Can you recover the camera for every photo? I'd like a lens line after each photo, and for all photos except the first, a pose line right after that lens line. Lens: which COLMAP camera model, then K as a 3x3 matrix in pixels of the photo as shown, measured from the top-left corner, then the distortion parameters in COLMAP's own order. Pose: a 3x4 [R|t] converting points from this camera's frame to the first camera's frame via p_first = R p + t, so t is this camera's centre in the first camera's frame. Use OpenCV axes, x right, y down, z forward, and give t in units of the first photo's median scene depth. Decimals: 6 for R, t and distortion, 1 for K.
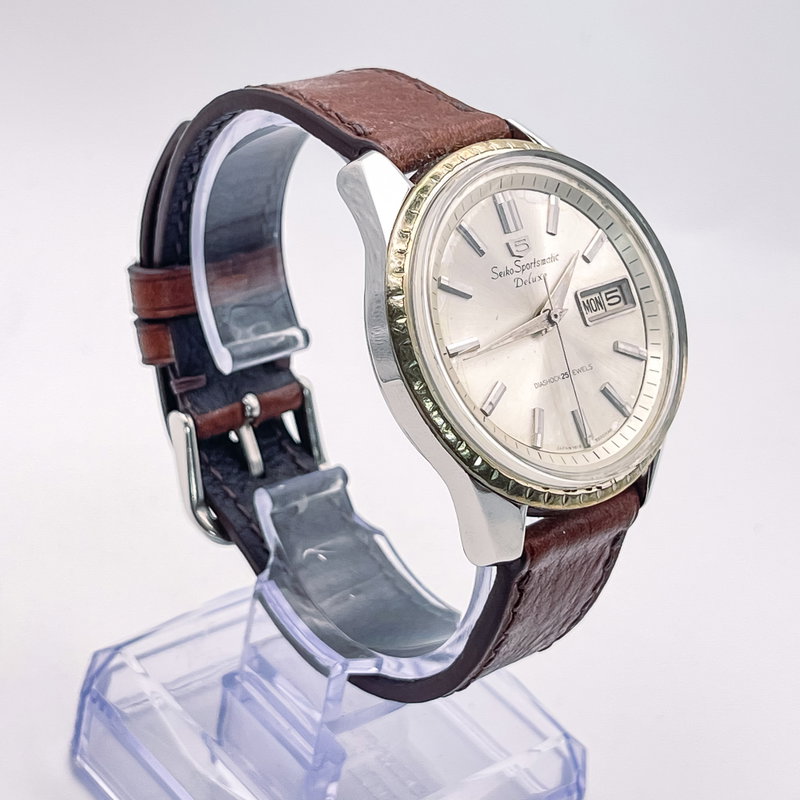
lens RADIAL K [[2160.0, 0, 400.0], [0, 2160.0, 400.0], [0, 0, 1]] dist [0.361769, -0.752367]
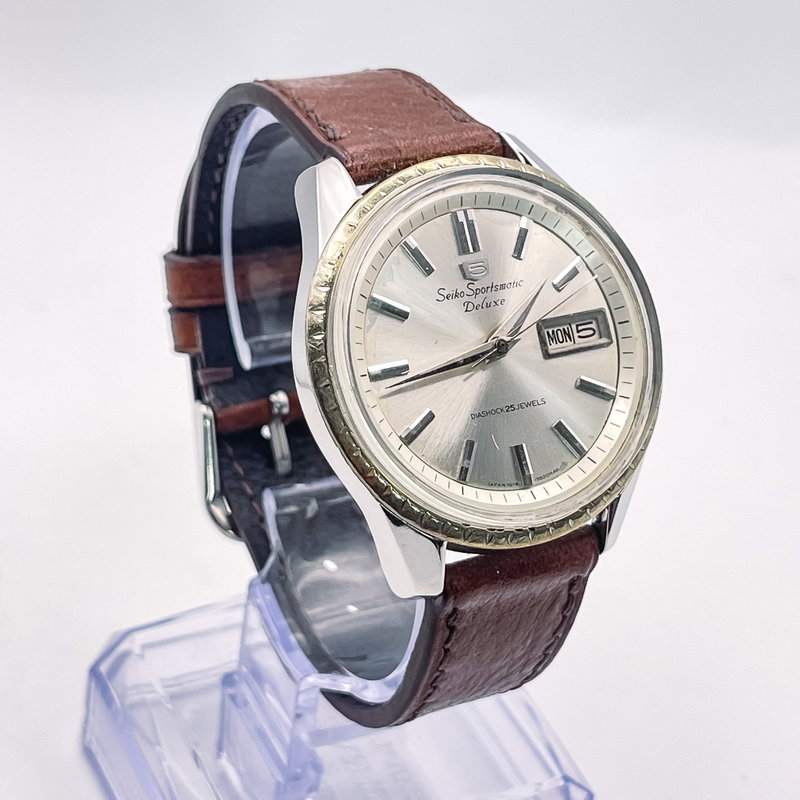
lens RADIAL K [[2160.0, 0, 400.0], [0, 2160.0, 400.0], [0, 0, 1]] dist [0.361769, -0.752367]
pose [[0.973475, 0.094201, -0.208501, 0.216915], [-0.090706, 0.995531, 0.026281, -0.033933], [0.210044, -0.006671, 0.977669, 0.060131]]
